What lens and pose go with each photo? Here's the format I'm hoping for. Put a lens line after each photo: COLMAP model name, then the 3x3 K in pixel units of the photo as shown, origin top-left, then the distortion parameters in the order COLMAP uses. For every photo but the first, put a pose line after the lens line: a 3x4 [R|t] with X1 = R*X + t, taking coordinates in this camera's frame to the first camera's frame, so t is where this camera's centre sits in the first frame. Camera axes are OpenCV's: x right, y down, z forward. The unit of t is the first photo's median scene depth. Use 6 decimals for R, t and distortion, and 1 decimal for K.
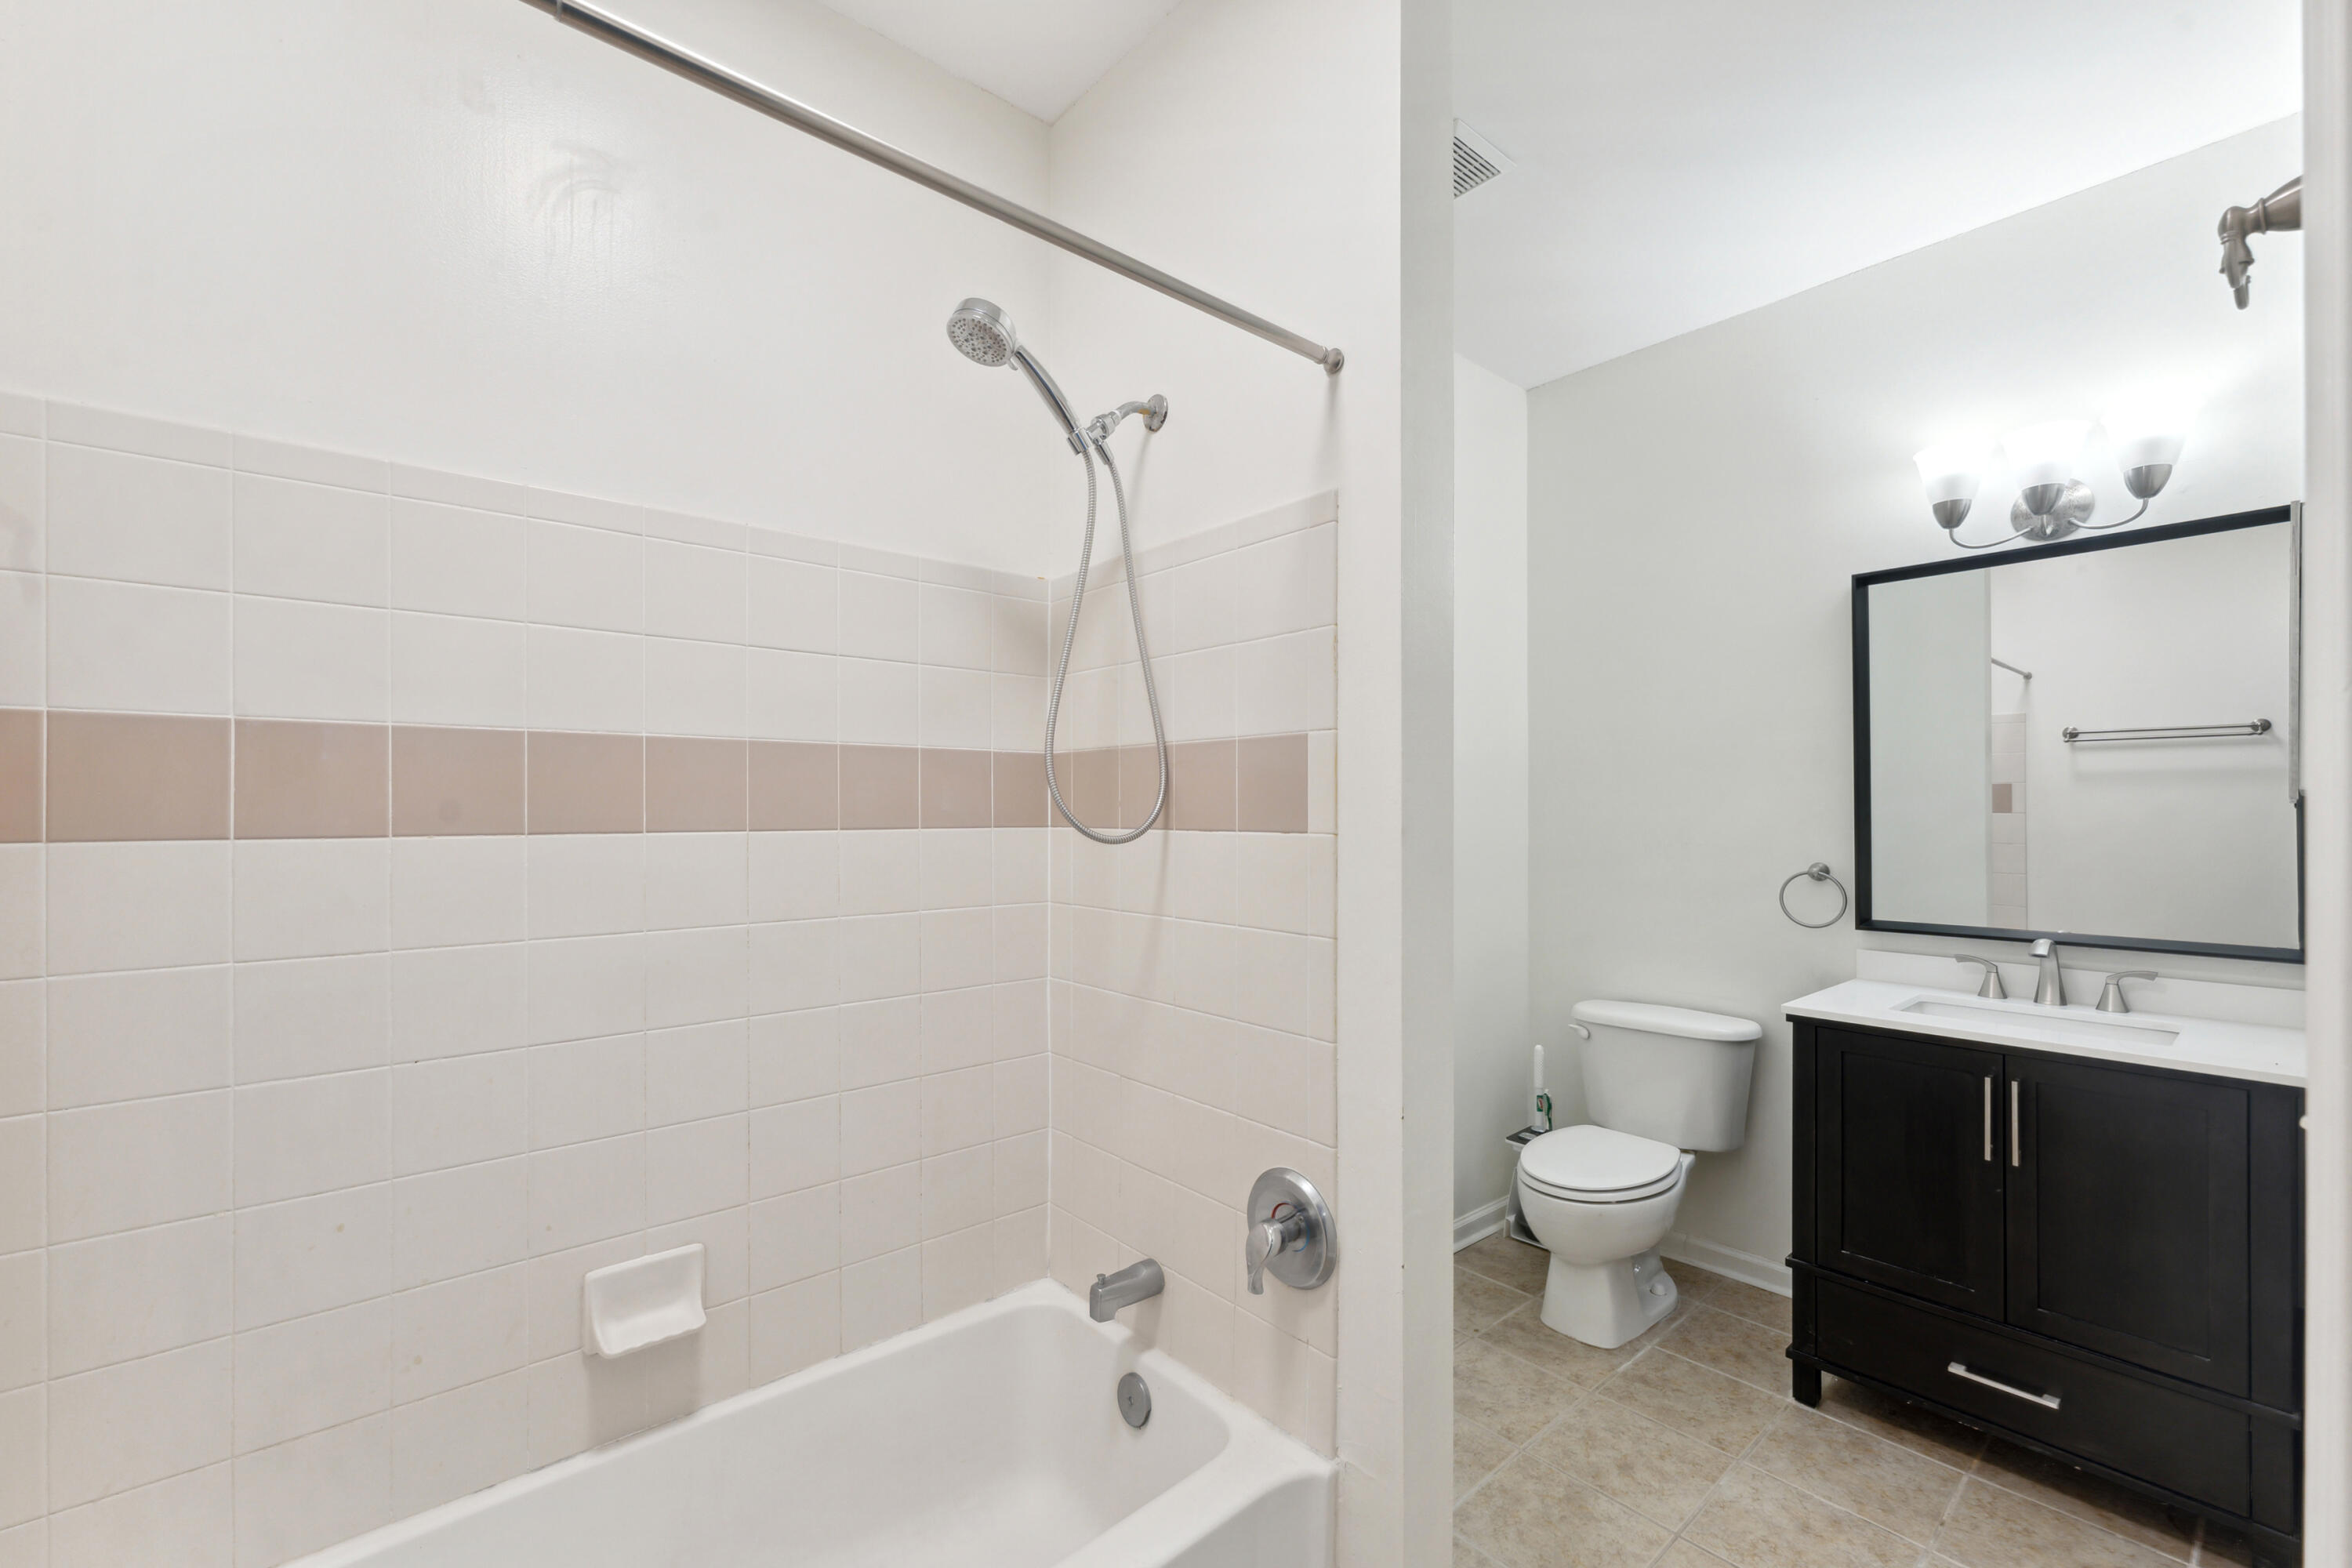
lens RADIAL K [[946.8, 0, 1175.3], [0, 946.8, 811.7], [0, 0, 1]] dist [-0.000796, -0.000024]
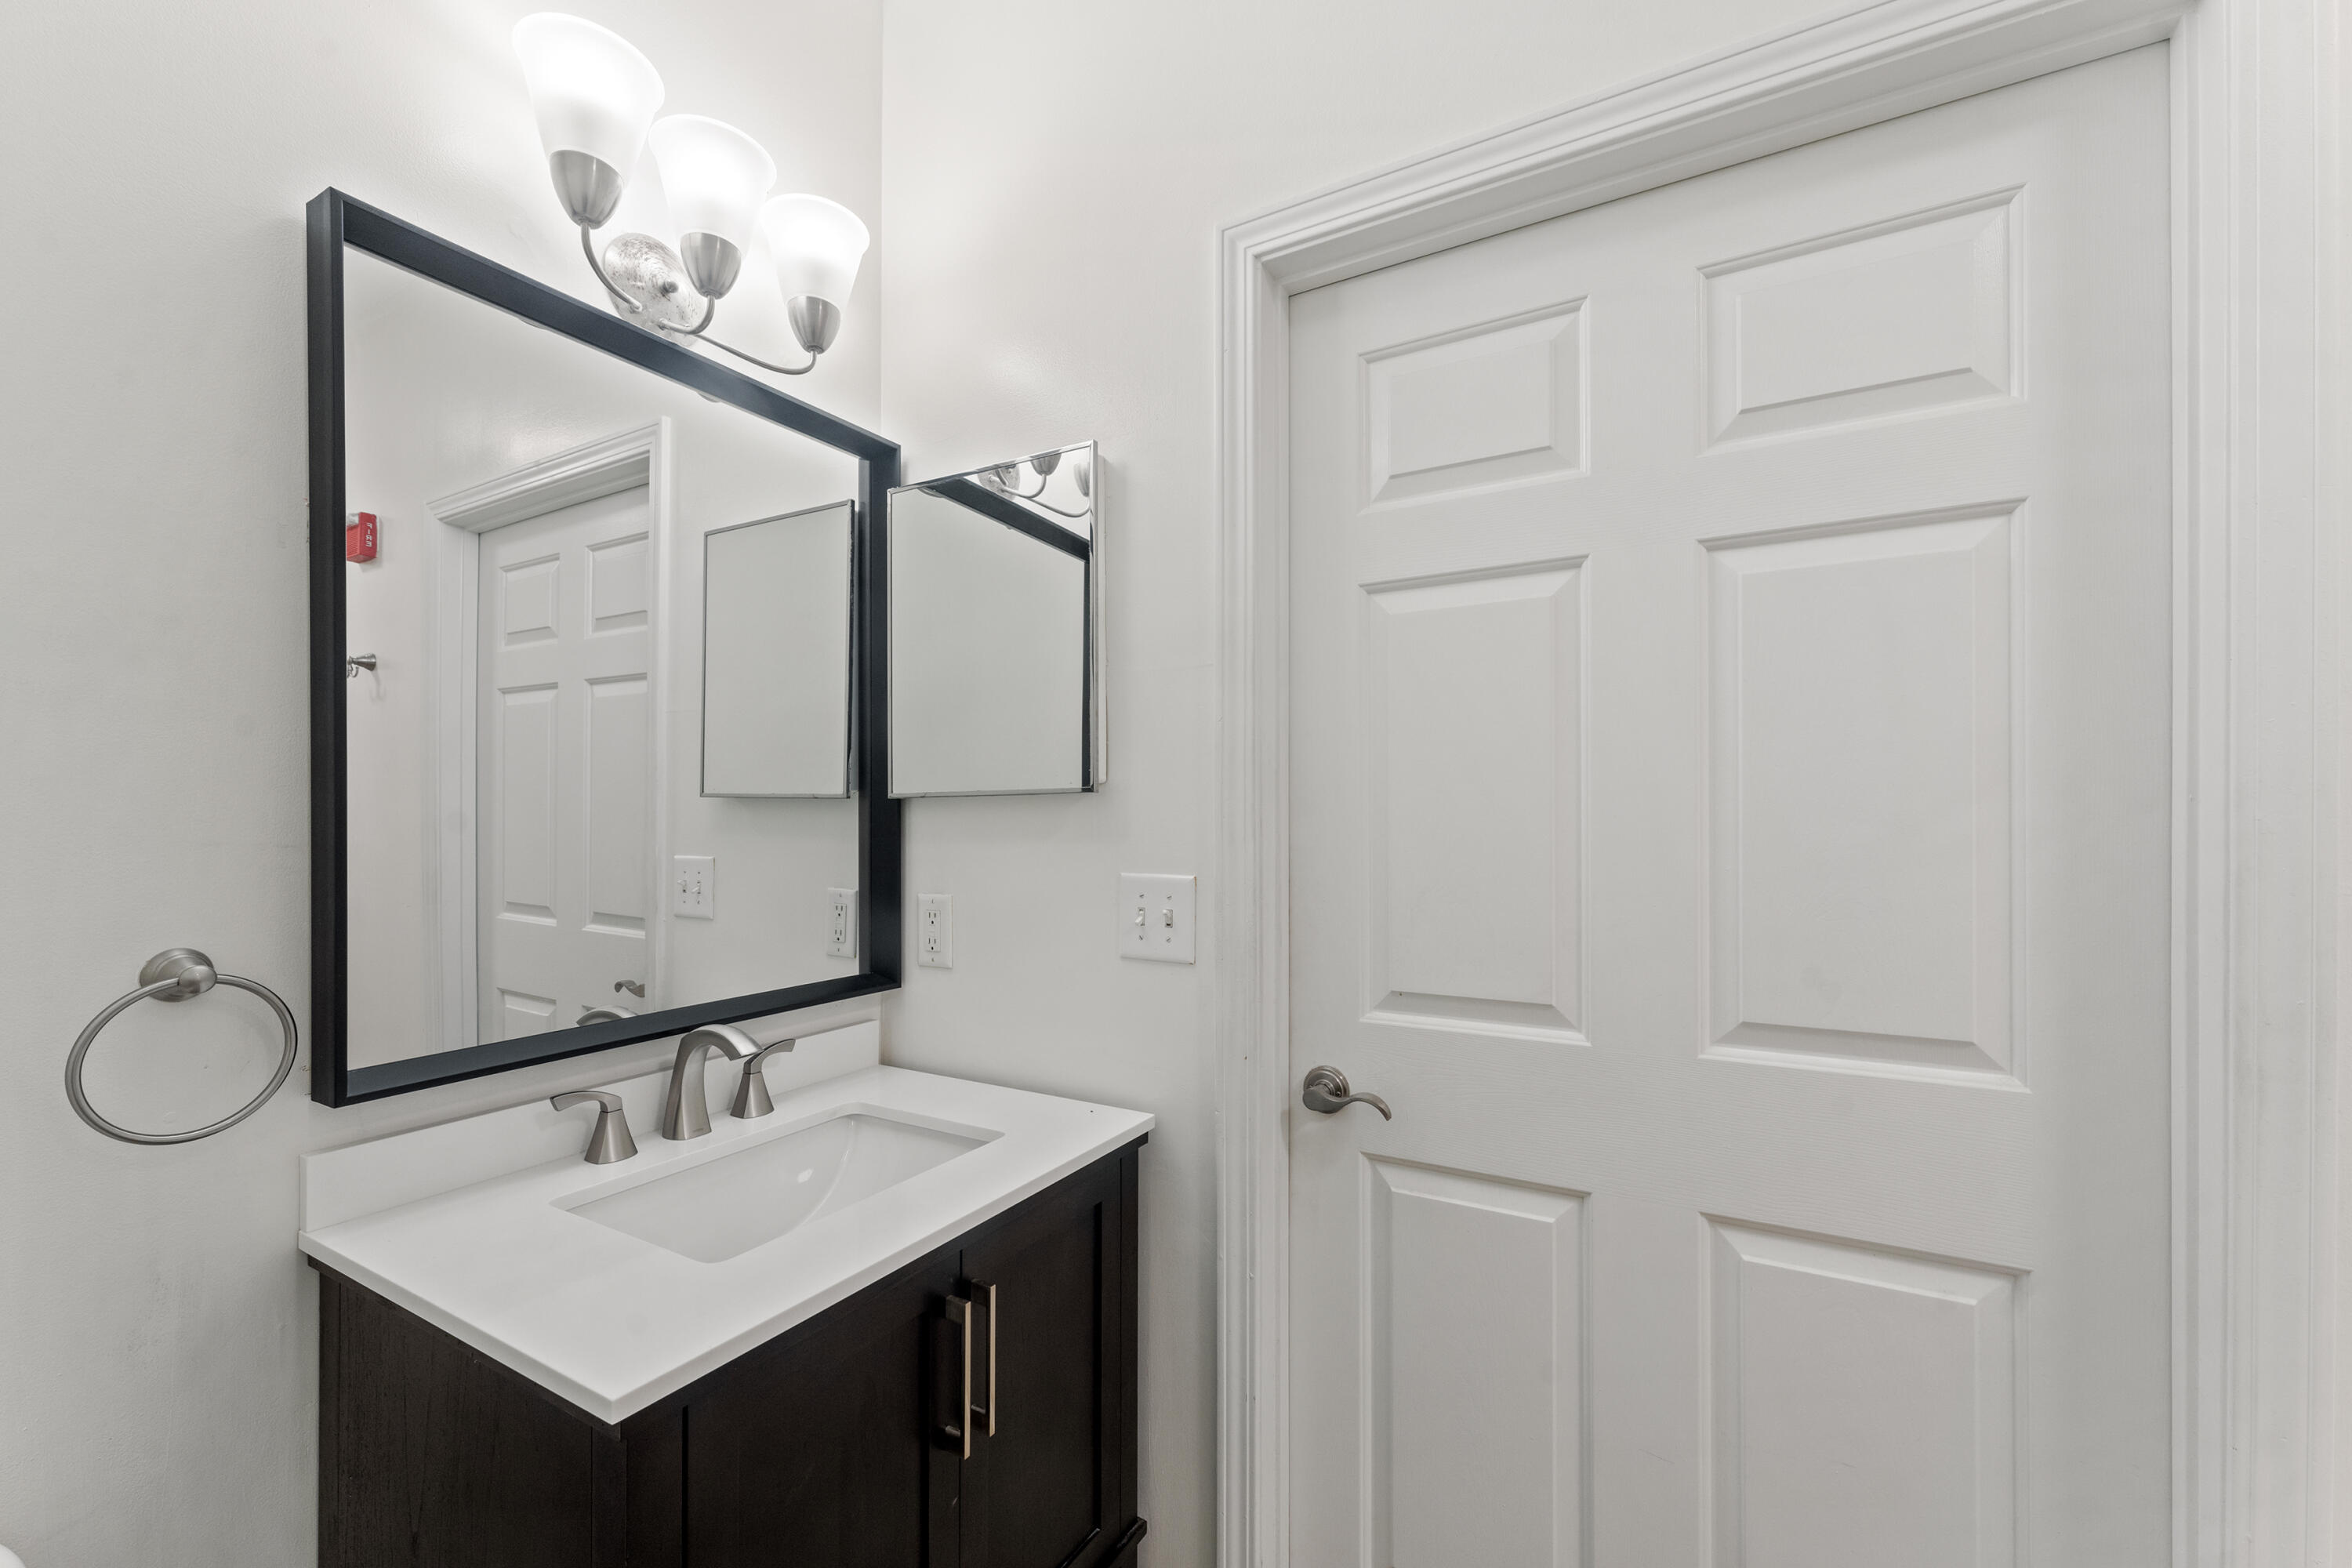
lens RADIAL K [[946.8, 0, 1175.3], [0, 946.8, 811.7], [0, 0, 1]] dist [-0.000796, -0.000024]
pose [[-0.333251, -0.001086, 0.942838, 0.129336], [-0.004268, 0.999991, -0.000357, 0.001465], [-0.942829, -0.004143, -0.333252, 0.437224]]
